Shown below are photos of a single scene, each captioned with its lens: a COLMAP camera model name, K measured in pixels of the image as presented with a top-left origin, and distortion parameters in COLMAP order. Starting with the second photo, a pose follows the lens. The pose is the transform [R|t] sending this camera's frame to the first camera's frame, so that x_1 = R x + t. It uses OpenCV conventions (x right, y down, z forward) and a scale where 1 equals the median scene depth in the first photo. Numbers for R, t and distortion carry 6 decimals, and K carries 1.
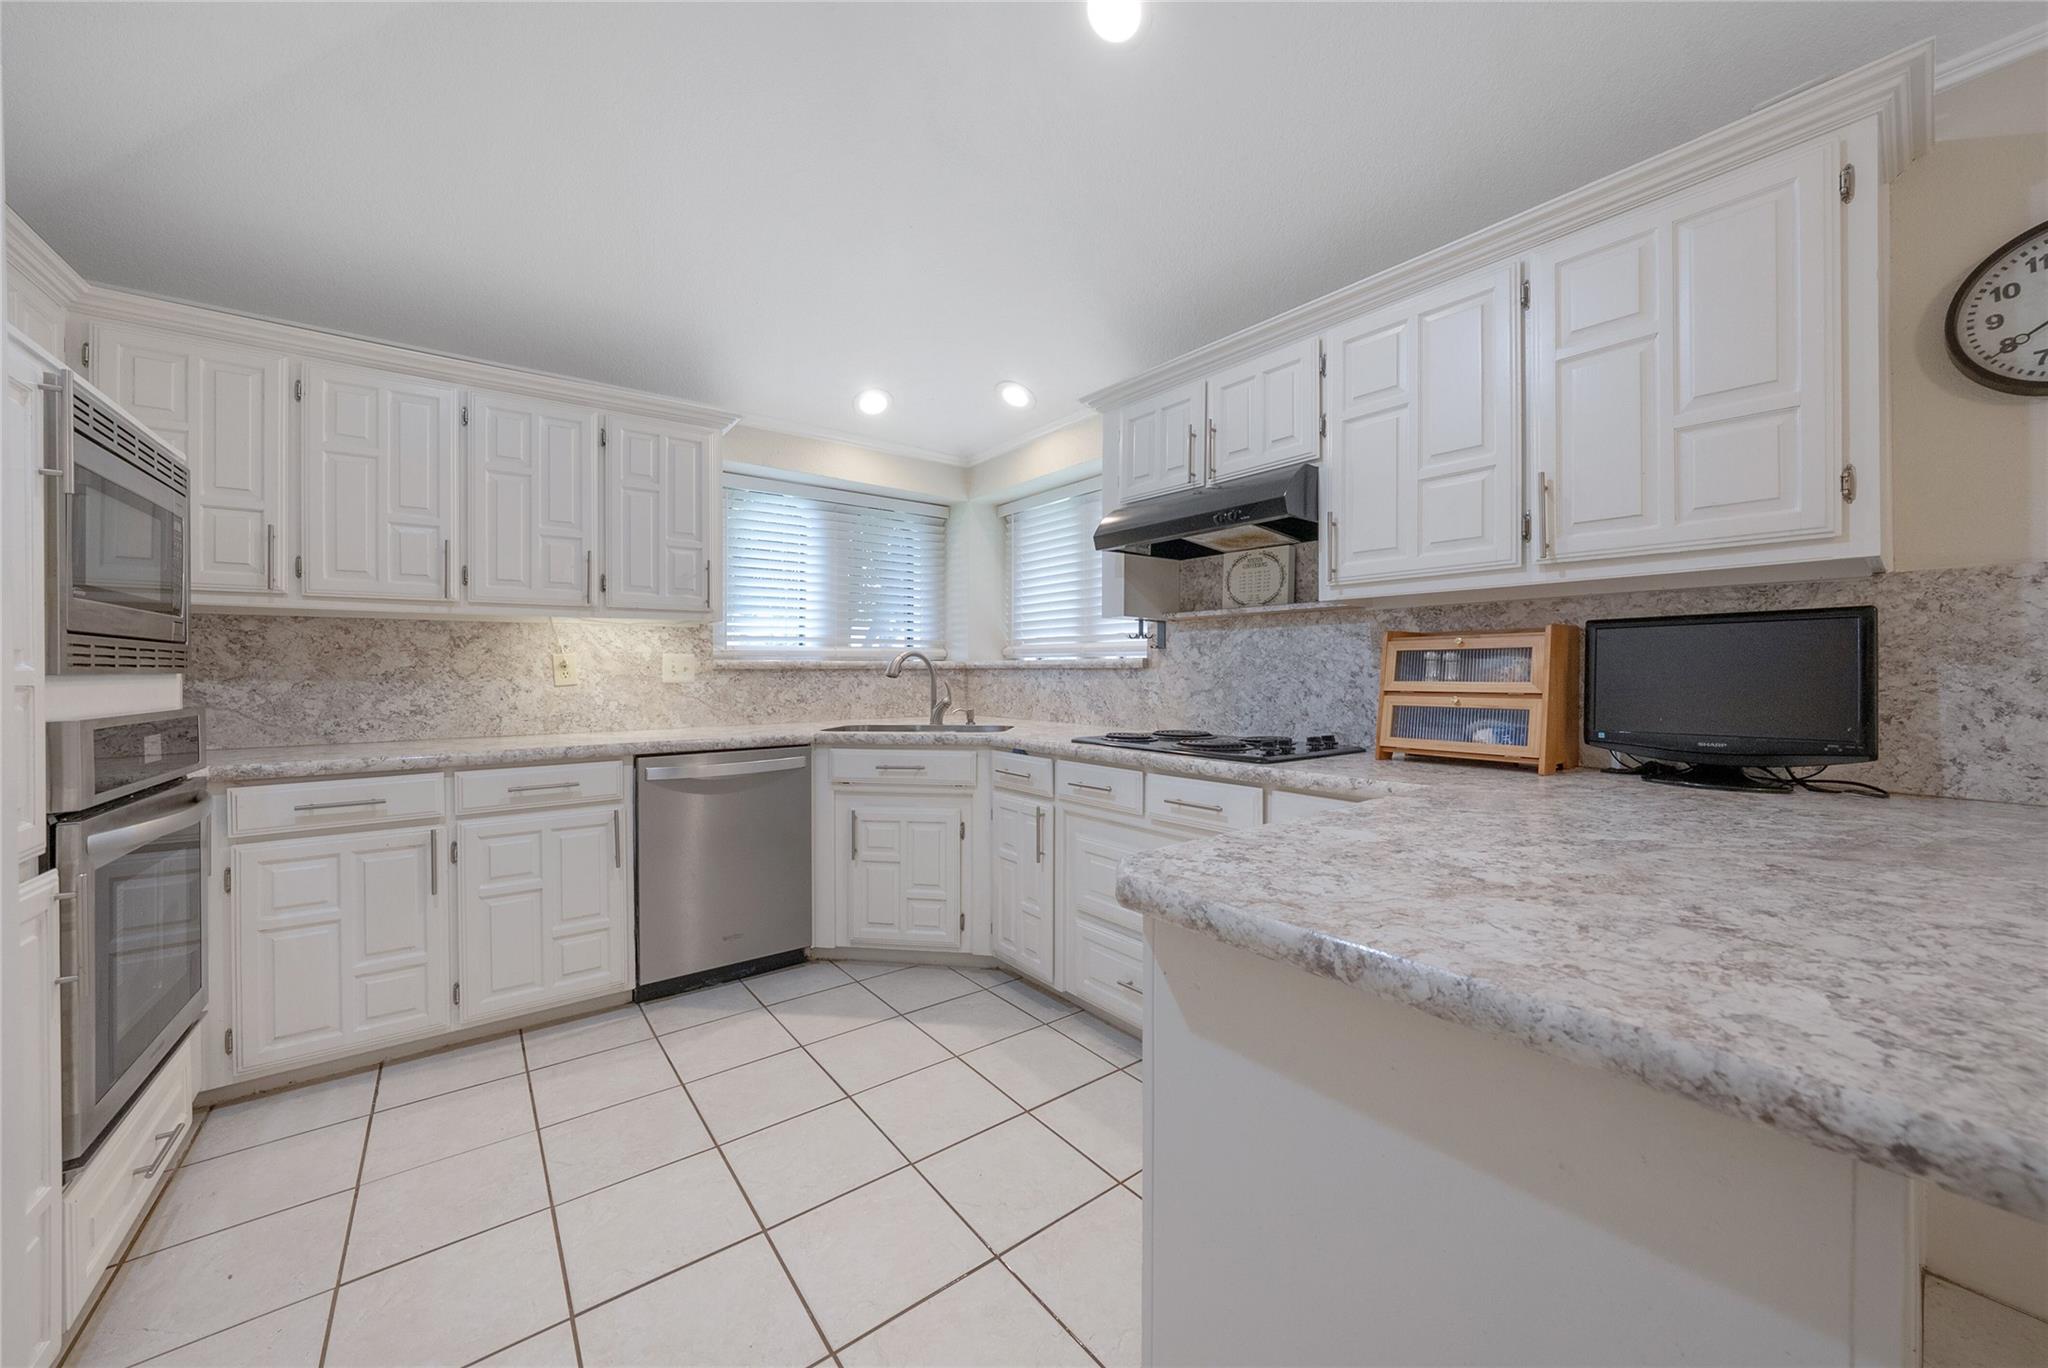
lens RADIAL K [[728.5, 0, 1039.6], [0, 728.5, 669.2], [0, 0, 1]] dist [-0.010493, -0.000126]
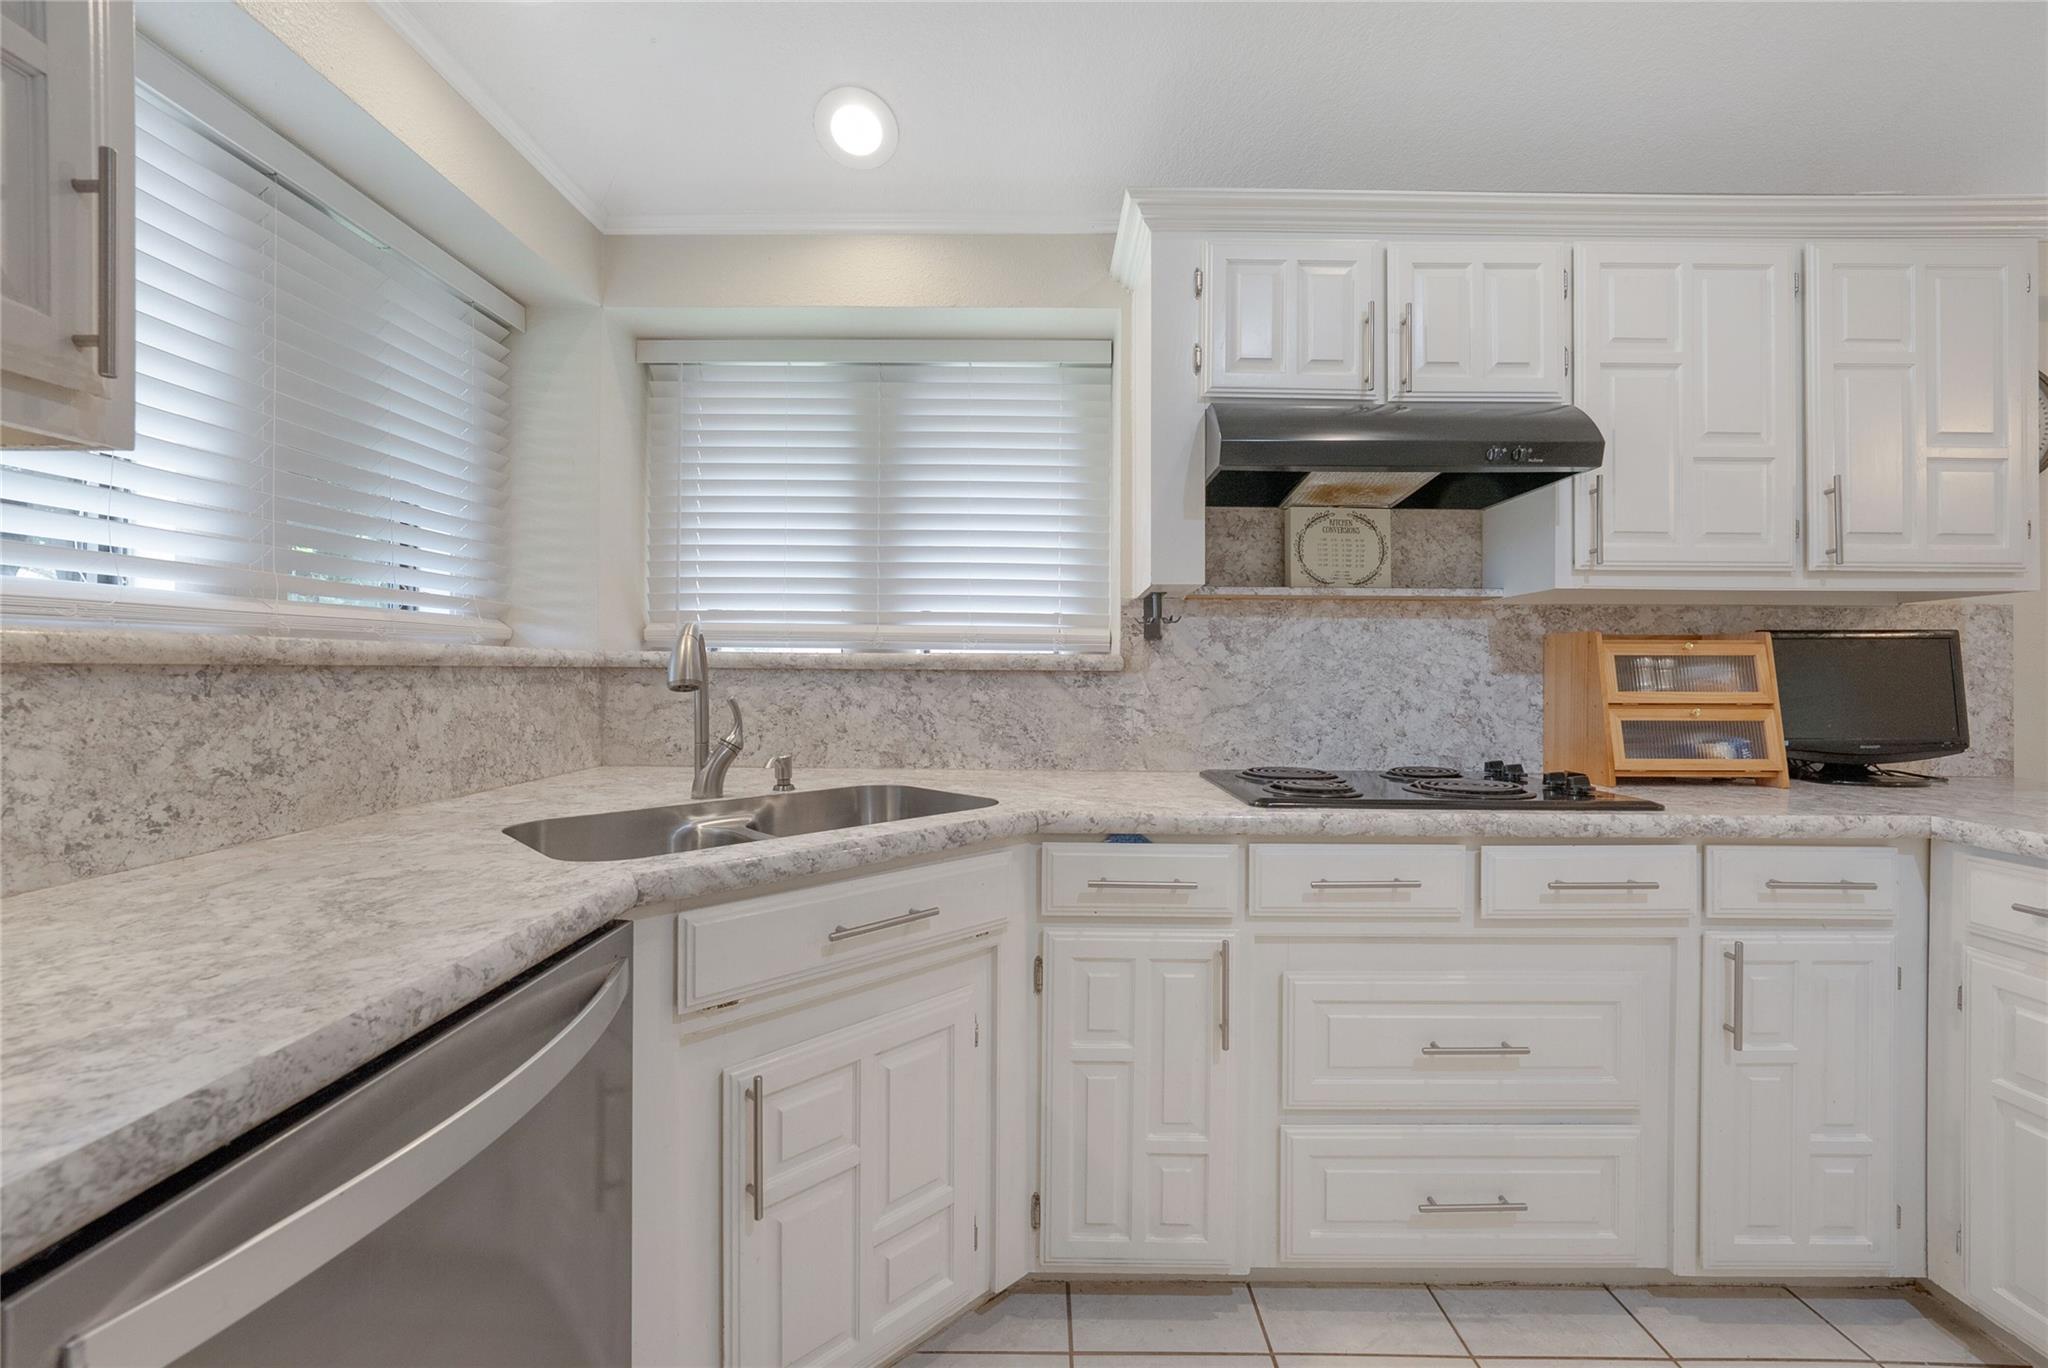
lens RADIAL K [[833.8, 0, 1029.2], [0, 833.8, 674.3], [0, 0, 1]] dist [-0.004151, 0.000838]
pose [[0.632056, 0.004439, 0.774910, -0.515017], [-0.008772, 0.999961, 0.001427, 0.000808], [-0.774873, -0.007699, 0.632070, 0.692421]]
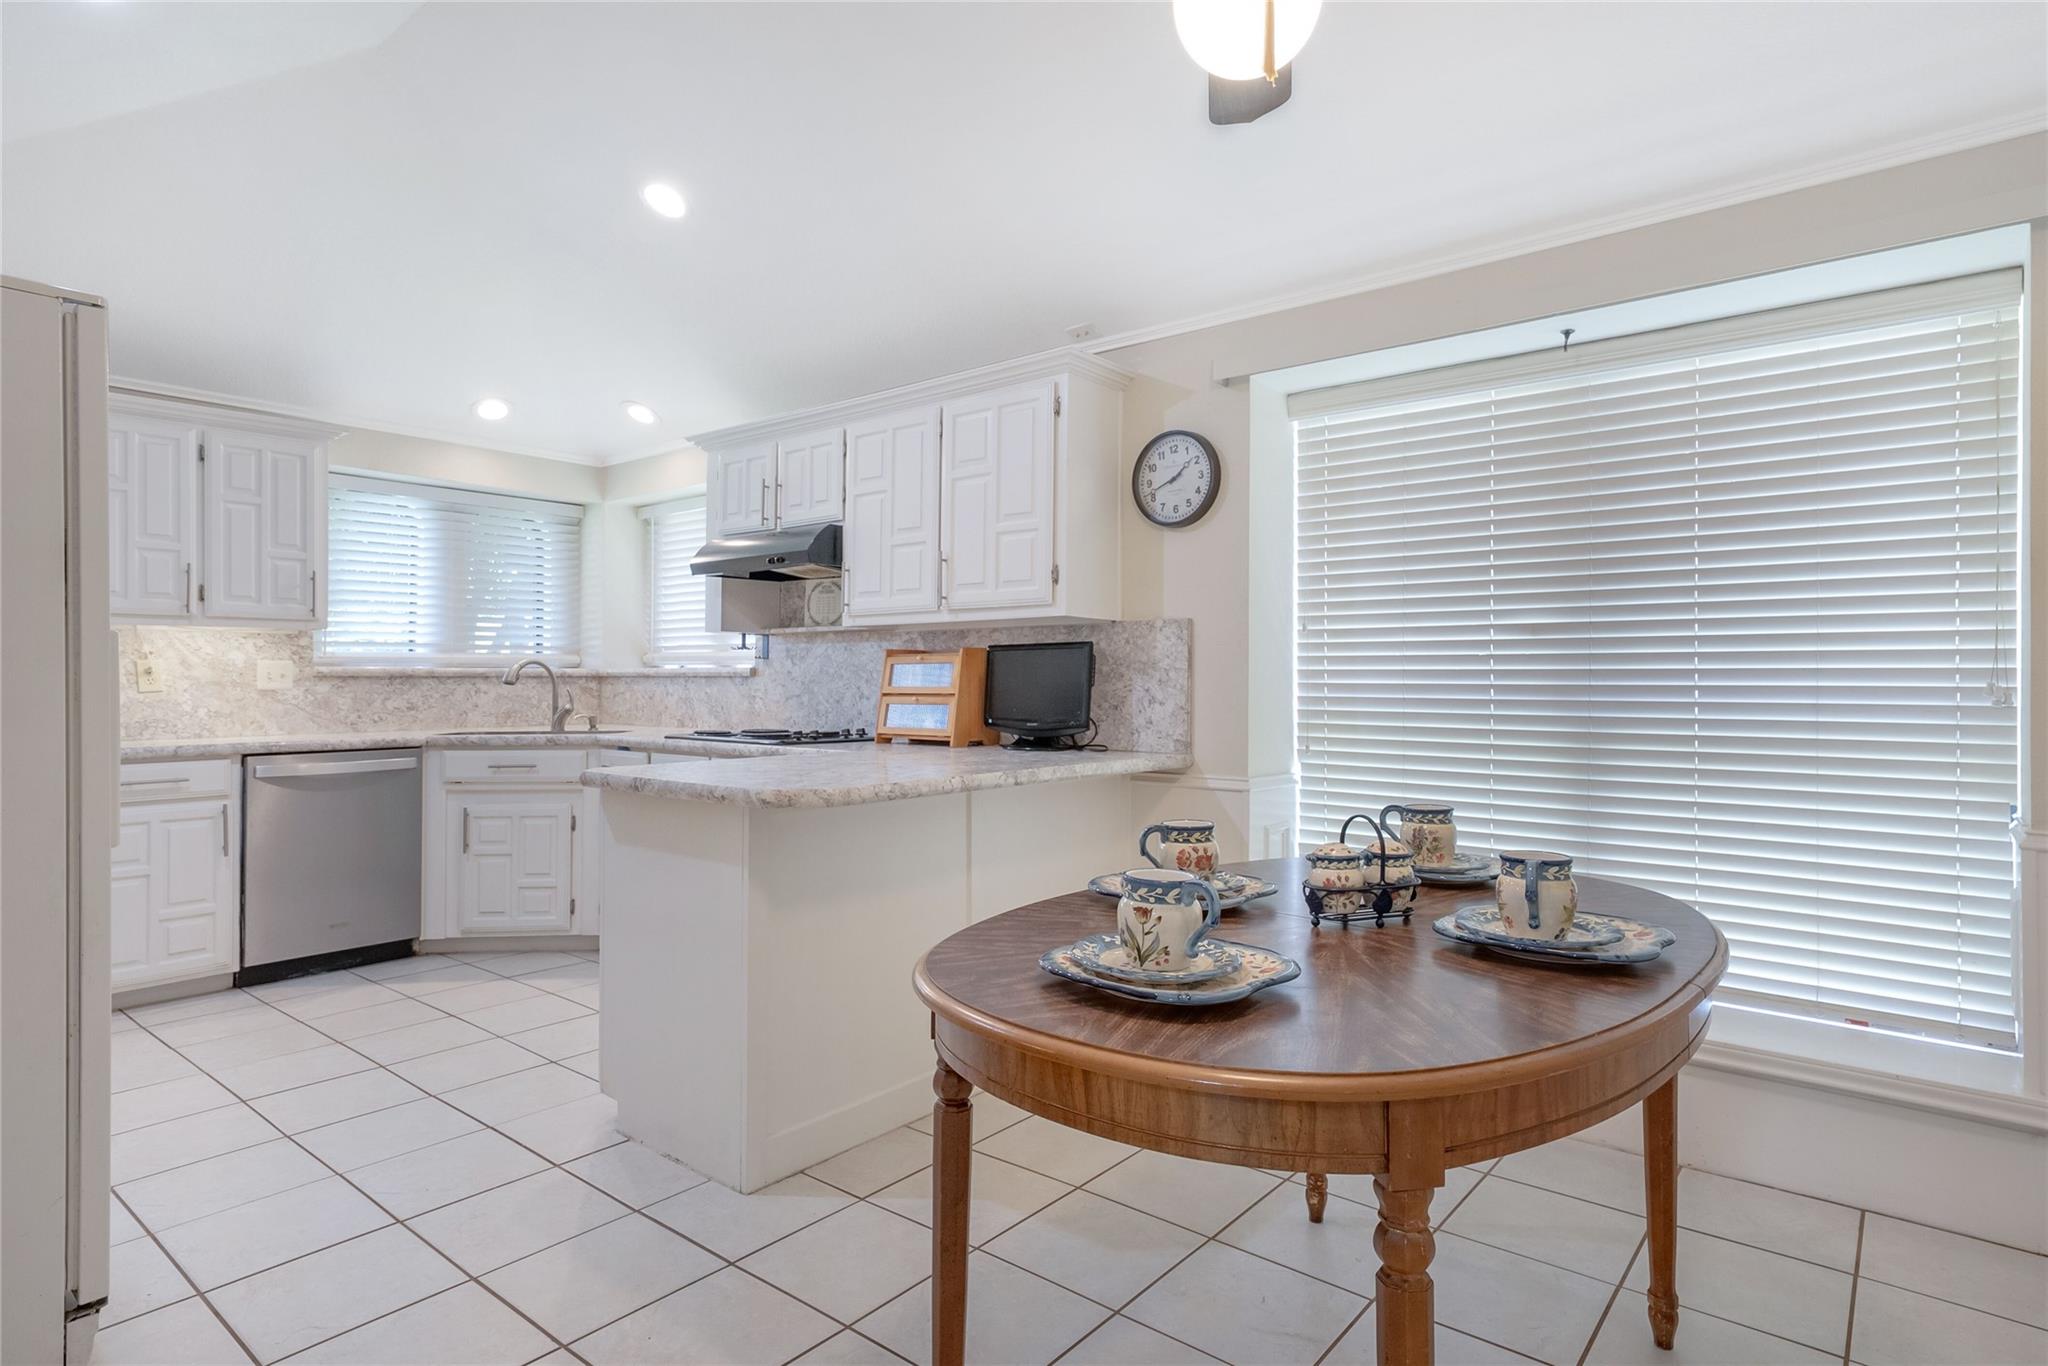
lens RADIAL K [[1072.2, 0, 1024.6], [0, 1072.2, 668.3], [0, 0, 1]] dist [0.019564, -0.000491]
pose [[0.978899, 0.004608, 0.204294, 0.244905], [-0.002674, 0.999949, -0.009745, 0.001429], [-0.204328, 0.008993, 0.978861, -0.788374]]
